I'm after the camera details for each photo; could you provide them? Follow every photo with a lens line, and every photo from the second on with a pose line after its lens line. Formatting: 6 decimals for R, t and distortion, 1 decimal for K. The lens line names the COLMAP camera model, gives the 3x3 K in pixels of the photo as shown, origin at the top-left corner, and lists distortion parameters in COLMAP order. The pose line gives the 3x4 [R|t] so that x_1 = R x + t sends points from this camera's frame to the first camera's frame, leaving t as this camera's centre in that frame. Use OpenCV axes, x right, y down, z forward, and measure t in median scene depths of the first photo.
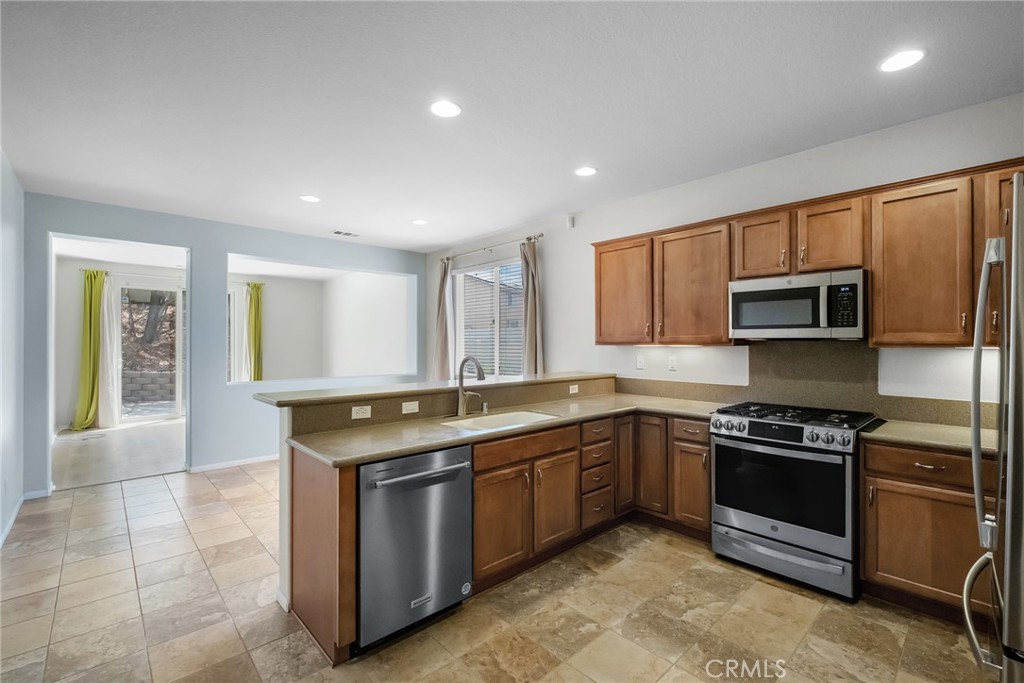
lens RADIAL K [[449.4, 0, 500.3], [0, 449.4, 342.5], [0, 0, 1]] dist [-0.001315, -0.000429]
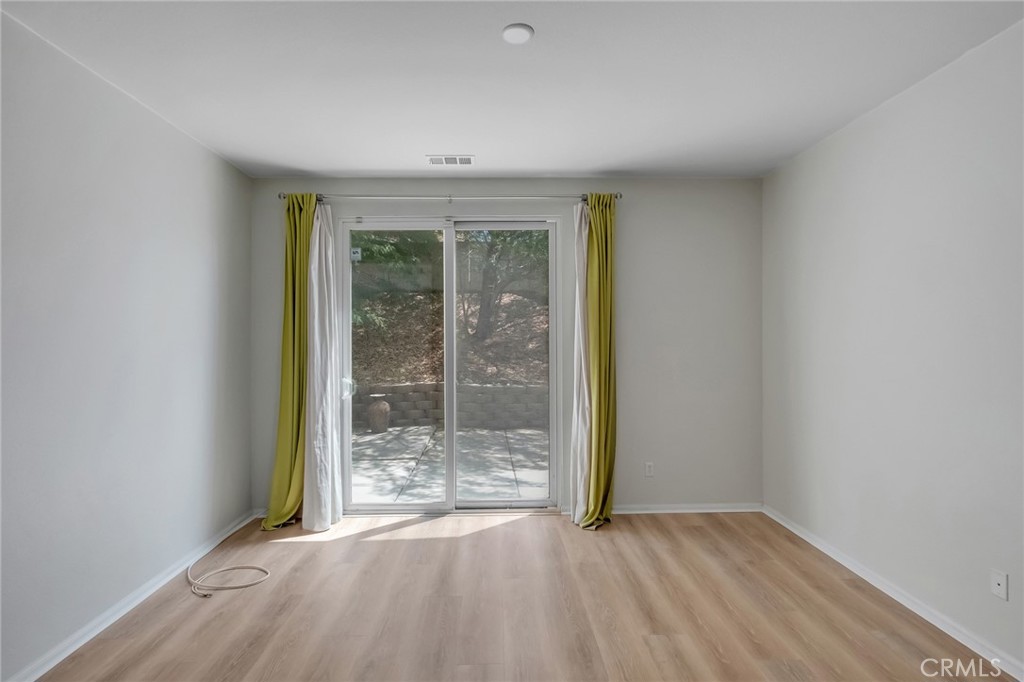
lens RADIAL K [[487.2, 0, 516.3], [0, 487.2, 346.7], [0, 0, 1]] dist [0.016120, -0.001622]
pose [[0.769409, 0.007198, -0.638715, -0.229632], [0.005561, 0.999823, 0.017967, -0.003837], [0.638732, -0.017376, 0.769233, 0.435845]]
